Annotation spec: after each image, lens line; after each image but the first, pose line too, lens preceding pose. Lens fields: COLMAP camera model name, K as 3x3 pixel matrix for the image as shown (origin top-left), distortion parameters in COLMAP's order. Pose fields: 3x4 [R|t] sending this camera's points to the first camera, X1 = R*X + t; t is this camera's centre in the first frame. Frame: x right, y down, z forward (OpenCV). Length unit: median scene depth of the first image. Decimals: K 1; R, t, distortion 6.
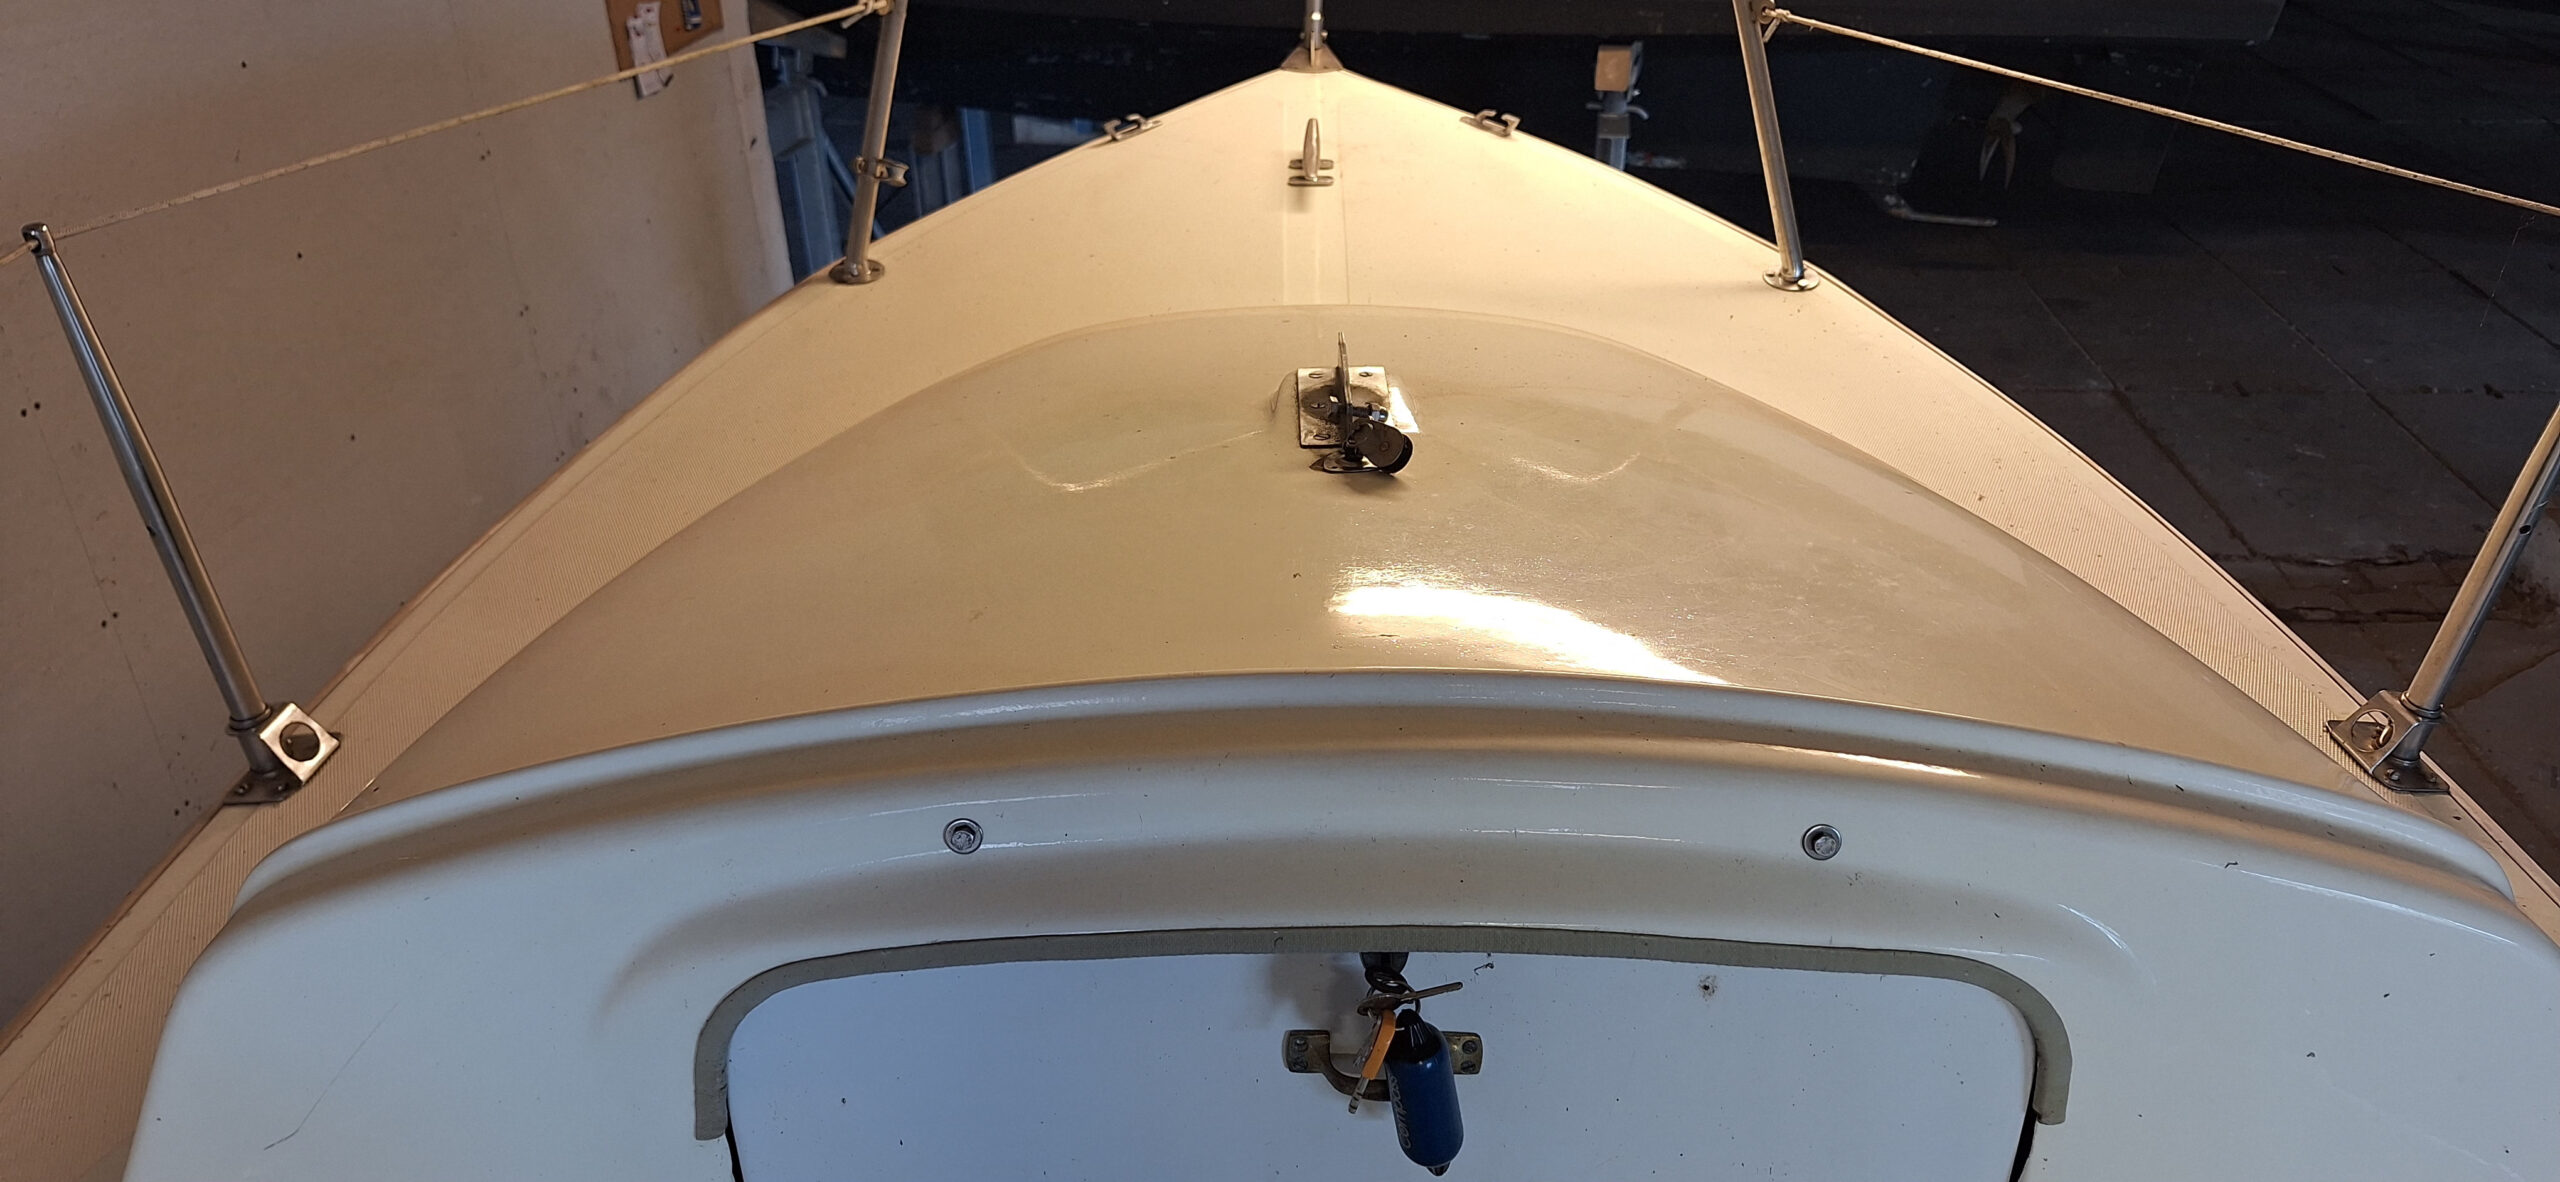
lens RADIAL K [[1730.2, 0, 1330.1], [0, 1730.2, 635.3], [0, 0, 1]] dist [0.062703, -0.105440]
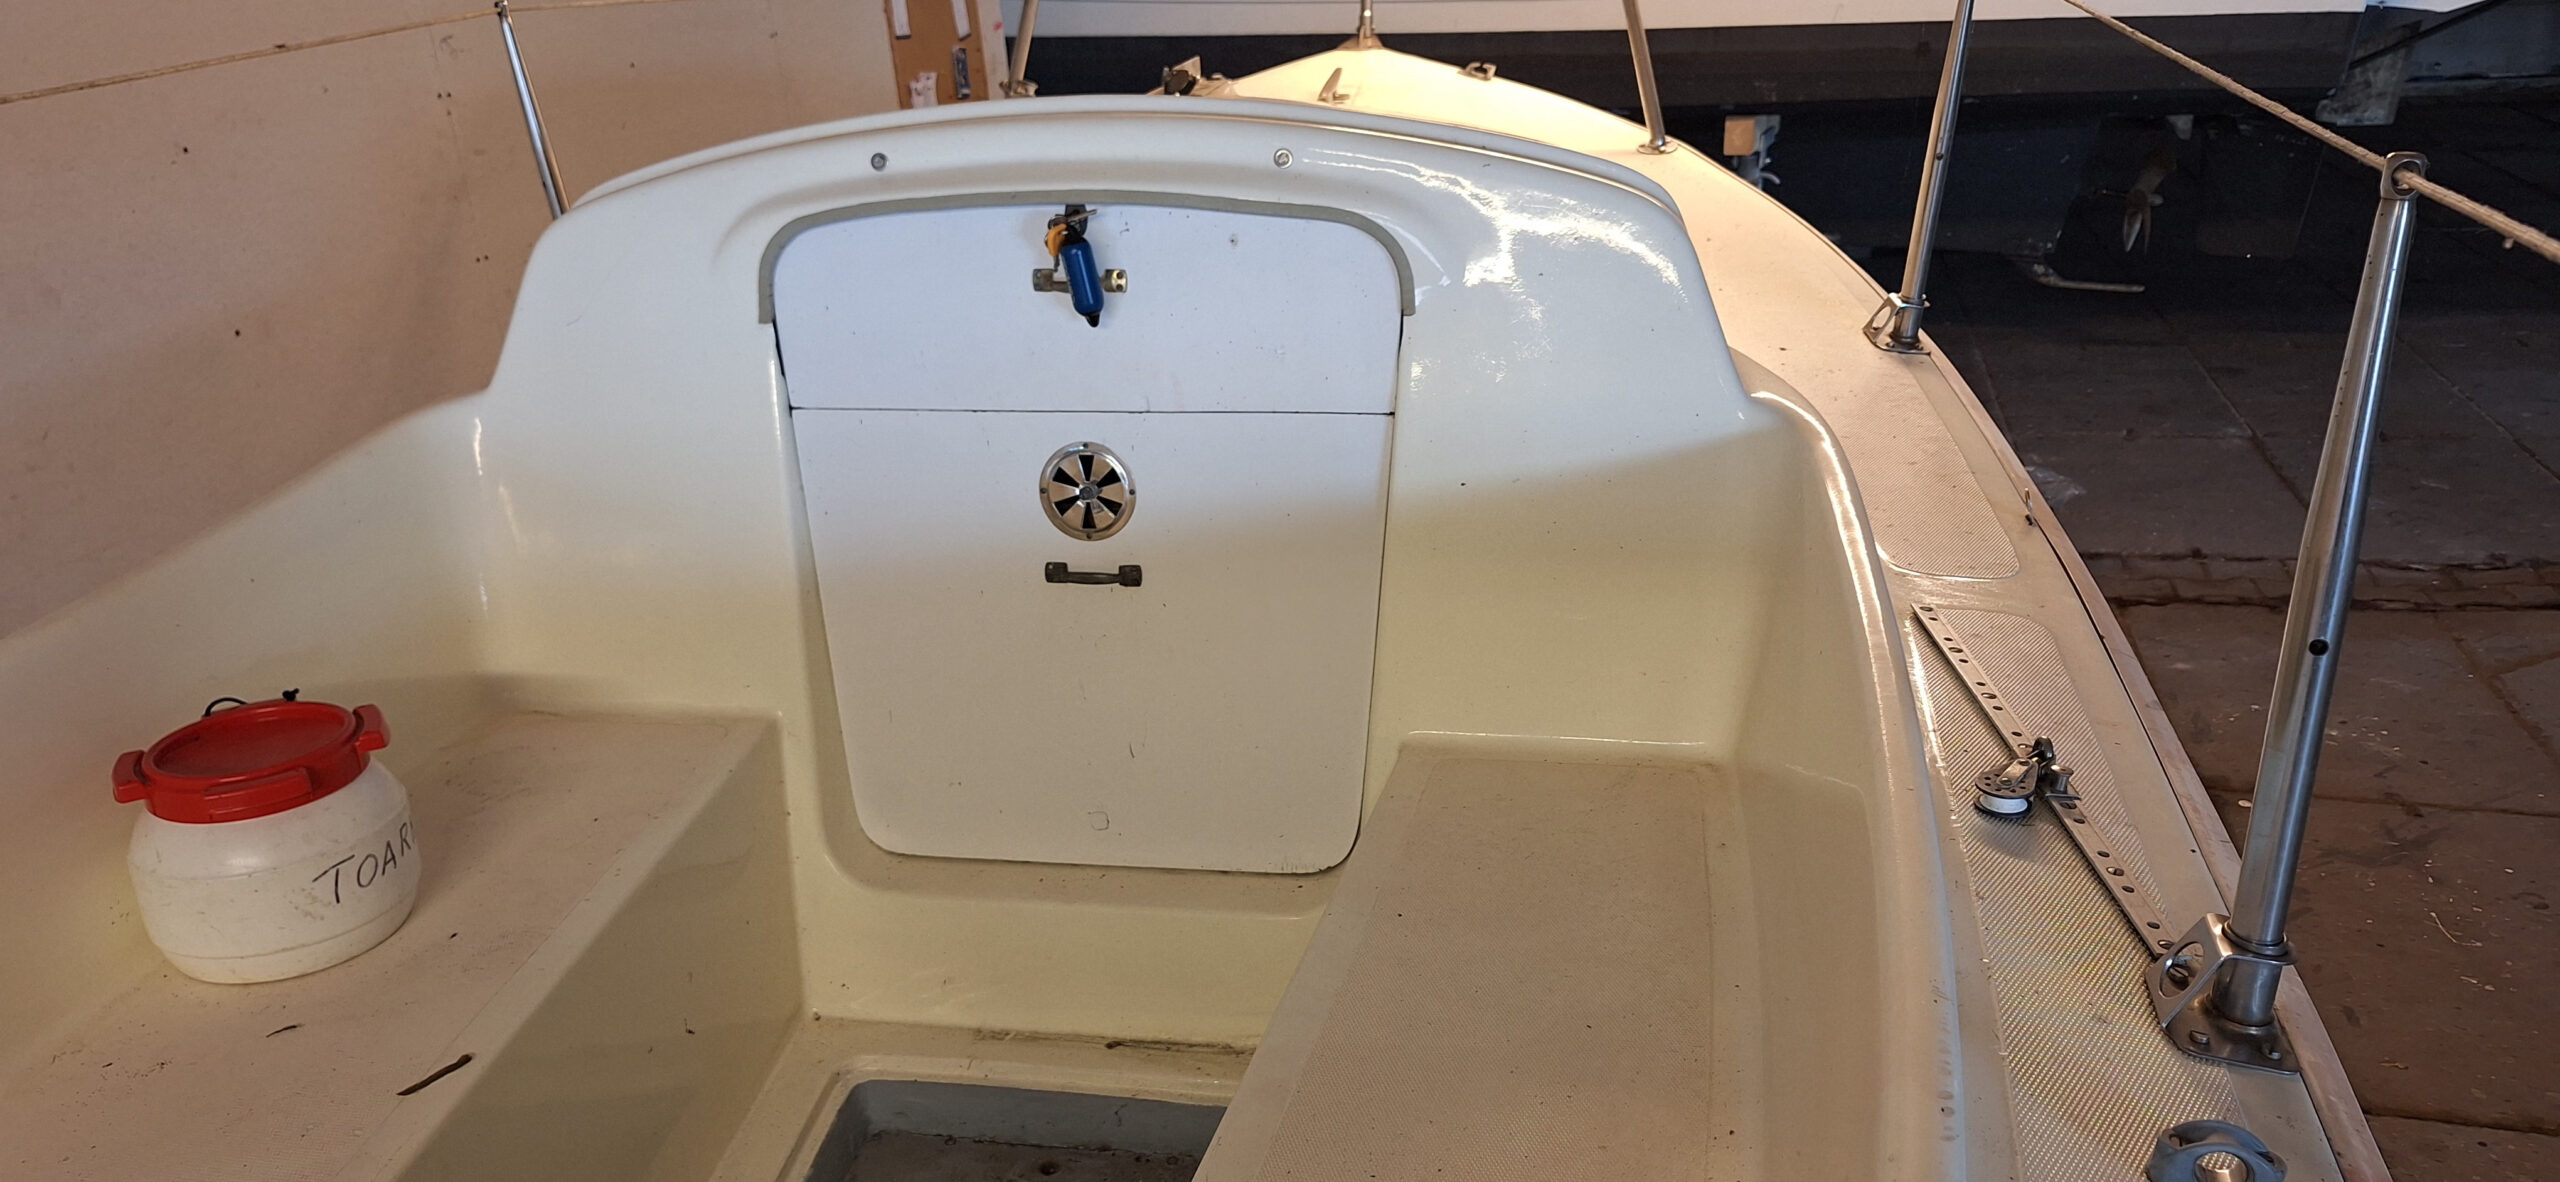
lens RADIAL K [[1714.5, 0, 1280.0], [0, 1714.5, 591.0], [0, 0, 1]] dist [0.004913, -0.024140]
pose [[0.981205, 0.025255, -0.191309, 0.097289], [-0.047582, 0.992452, -0.113029, 0.121688], [0.187011, 0.120007, 0.975000, -0.126299]]
